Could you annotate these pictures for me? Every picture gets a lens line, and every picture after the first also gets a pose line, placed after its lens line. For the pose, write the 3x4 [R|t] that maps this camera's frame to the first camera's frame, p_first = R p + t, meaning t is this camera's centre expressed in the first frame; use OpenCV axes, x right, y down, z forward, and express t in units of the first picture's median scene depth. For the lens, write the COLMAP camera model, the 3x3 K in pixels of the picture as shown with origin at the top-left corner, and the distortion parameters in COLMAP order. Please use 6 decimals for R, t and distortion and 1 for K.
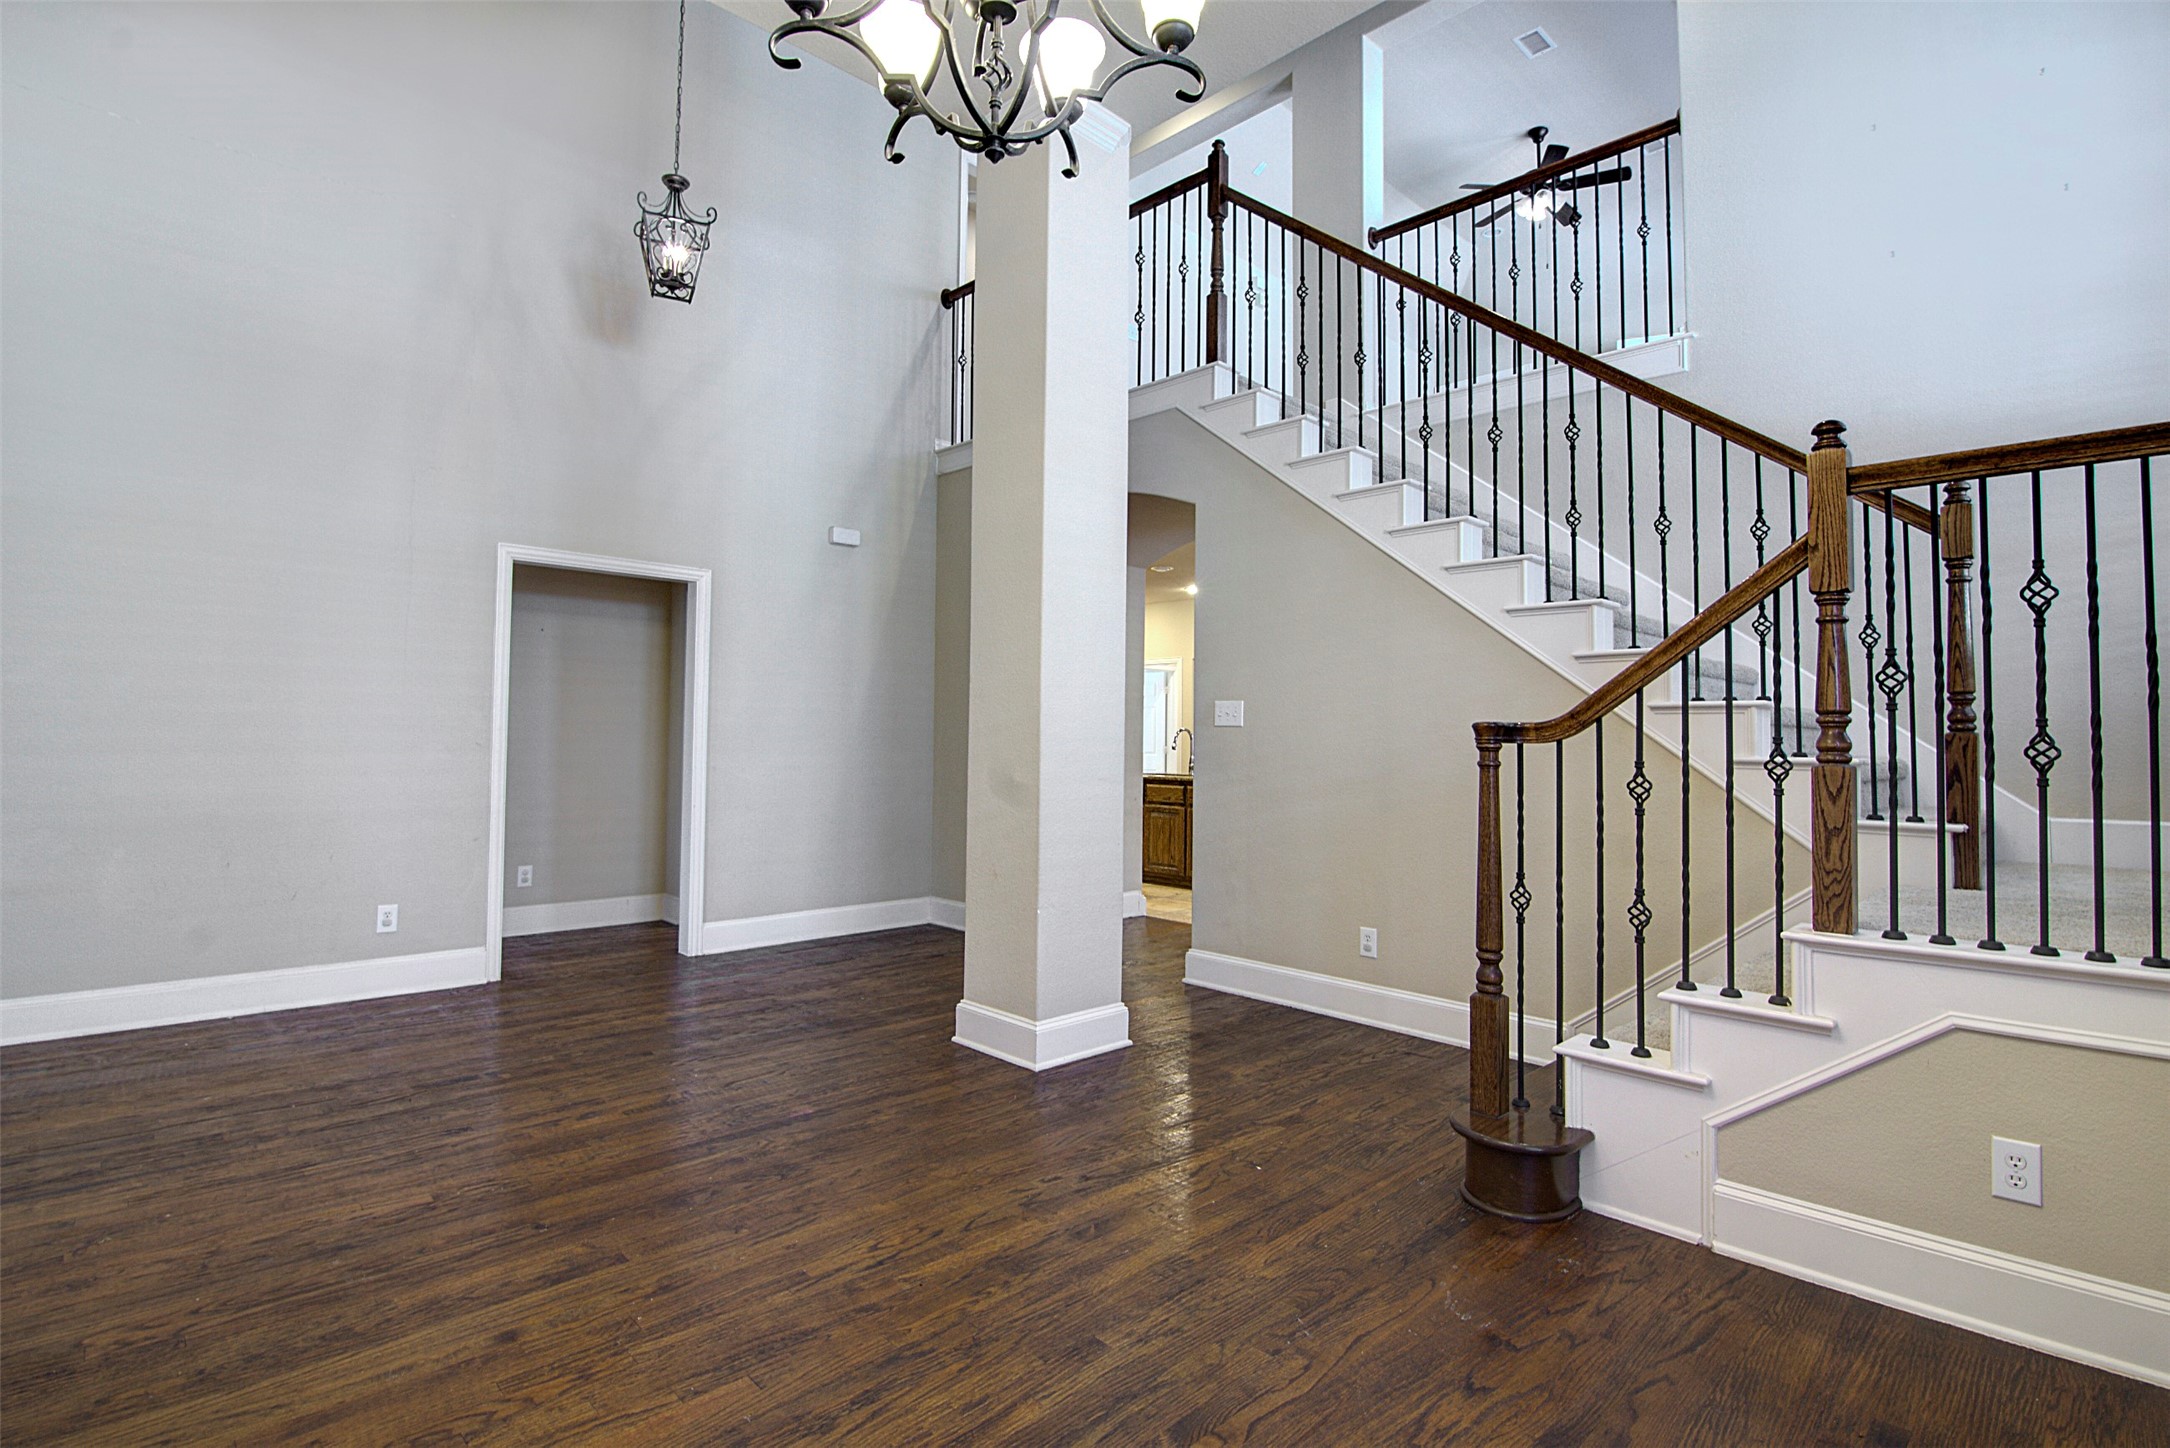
lens RADIAL K [[1047.0, 0, 1081.9], [0, 1047.0, 720.7], [0, 0, 1]] dist [-0.012769, -0.000448]
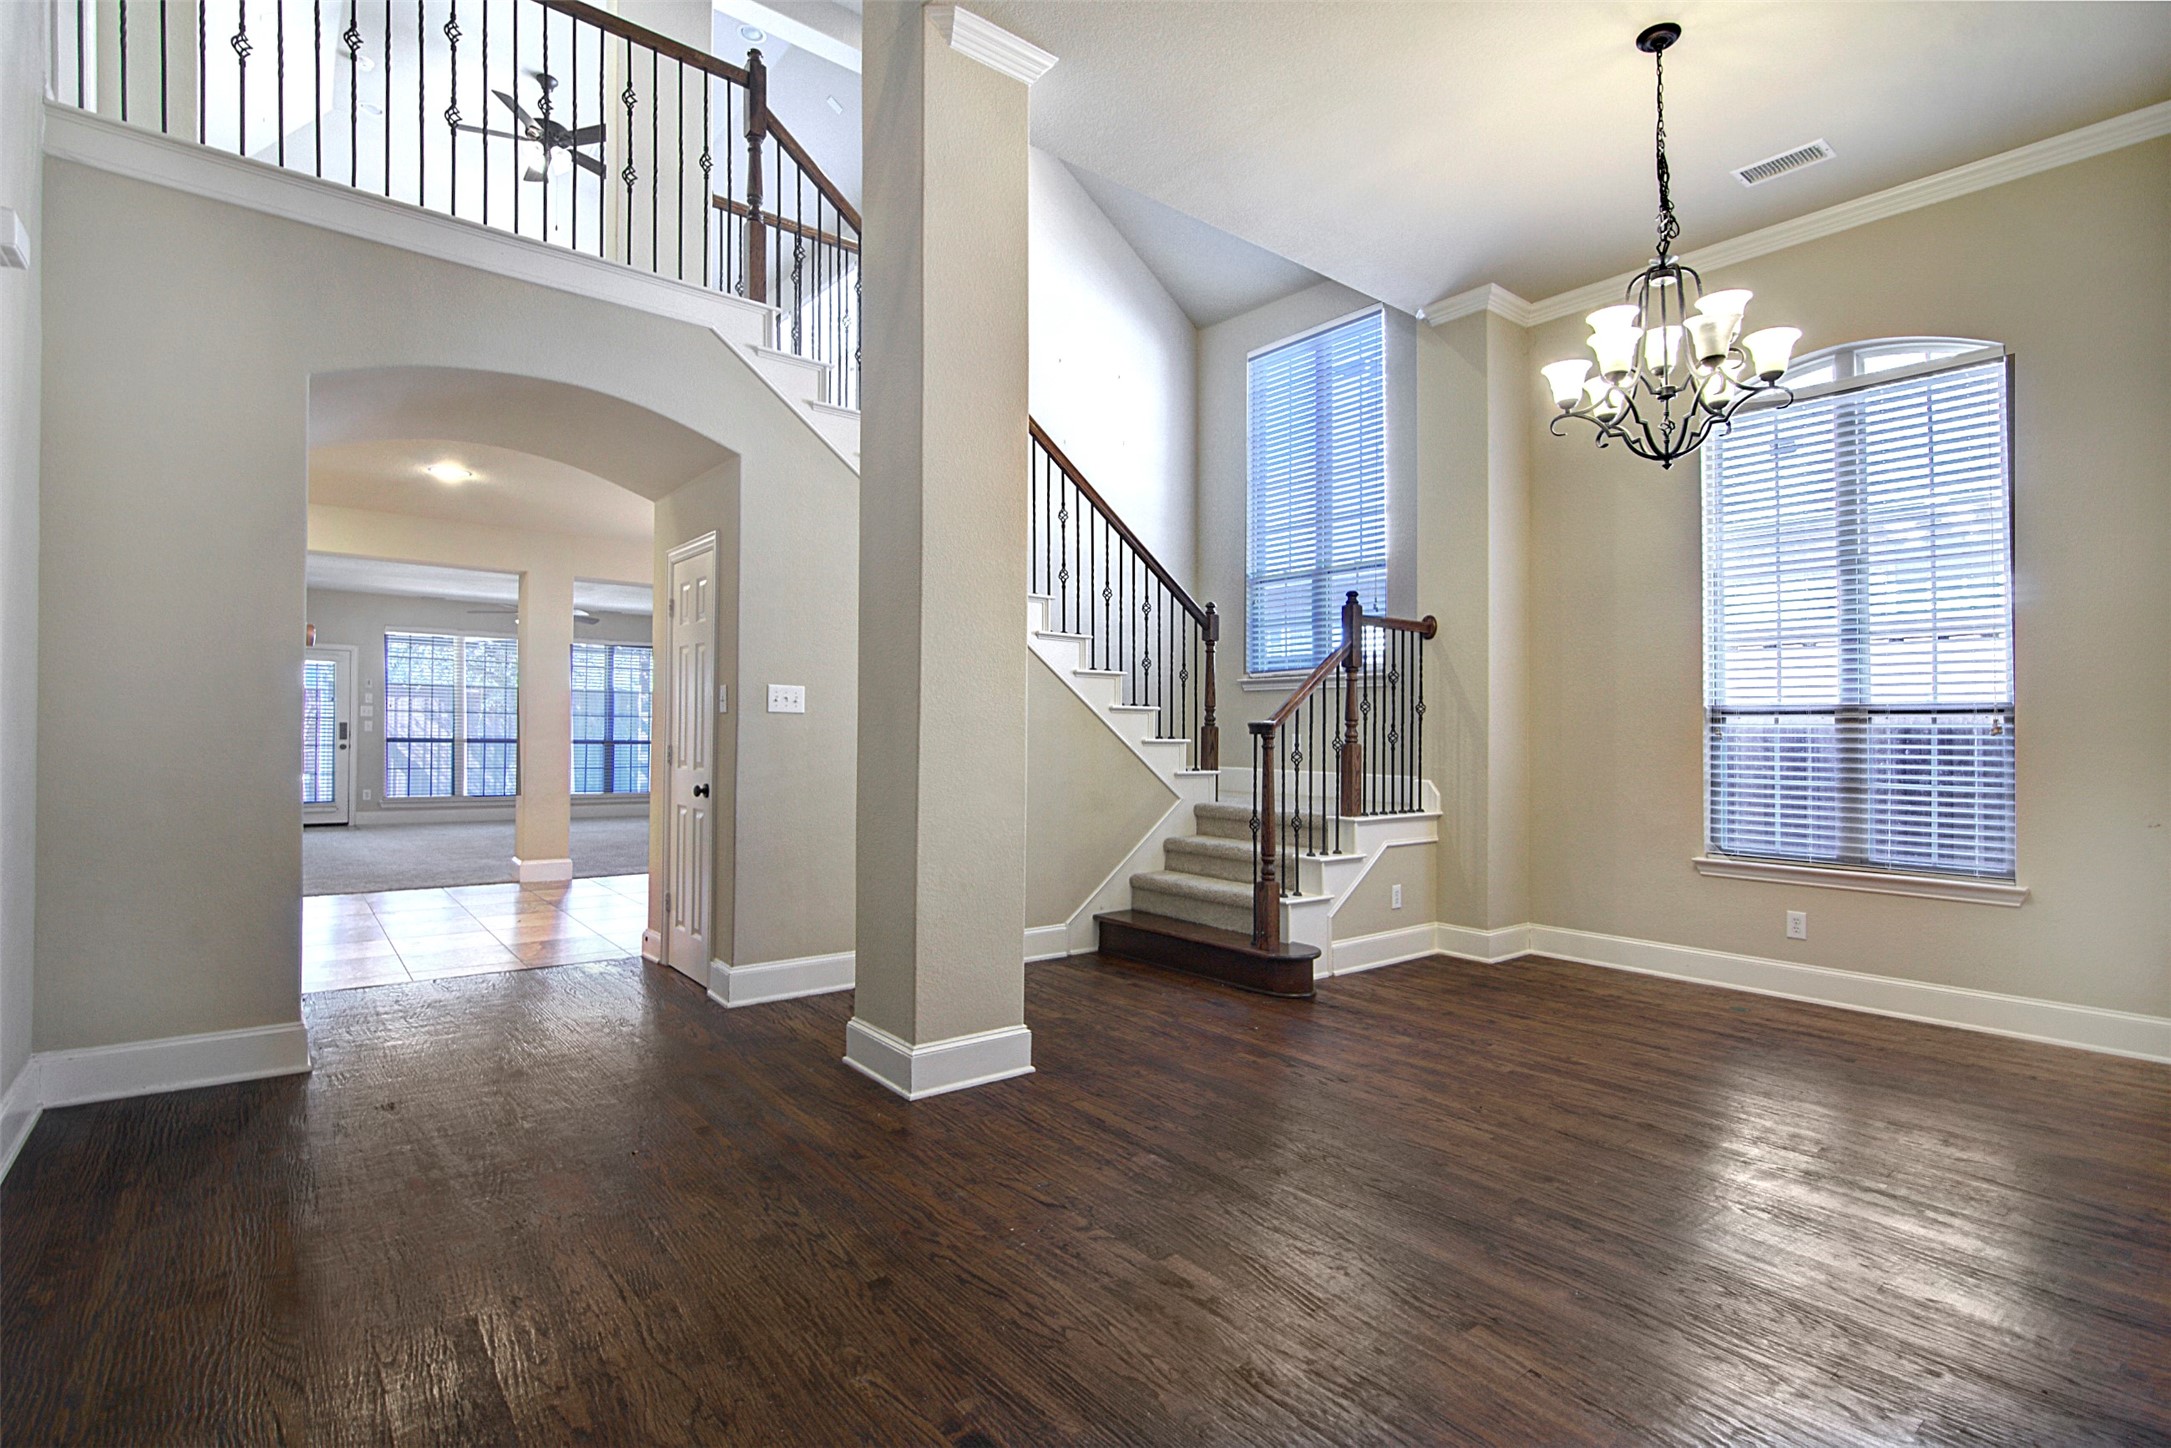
lens RADIAL K [[1059.6, 0, 1089.3], [0, 1059.6, 707.7], [0, 0, 1]] dist [-0.001037, 0.000134]
pose [[0.077089, 0.012593, 0.996945, -1.173285], [-0.033004, 0.999404, -0.010072, 0.002779], [-0.996478, -0.032127, 0.077459, 0.999212]]
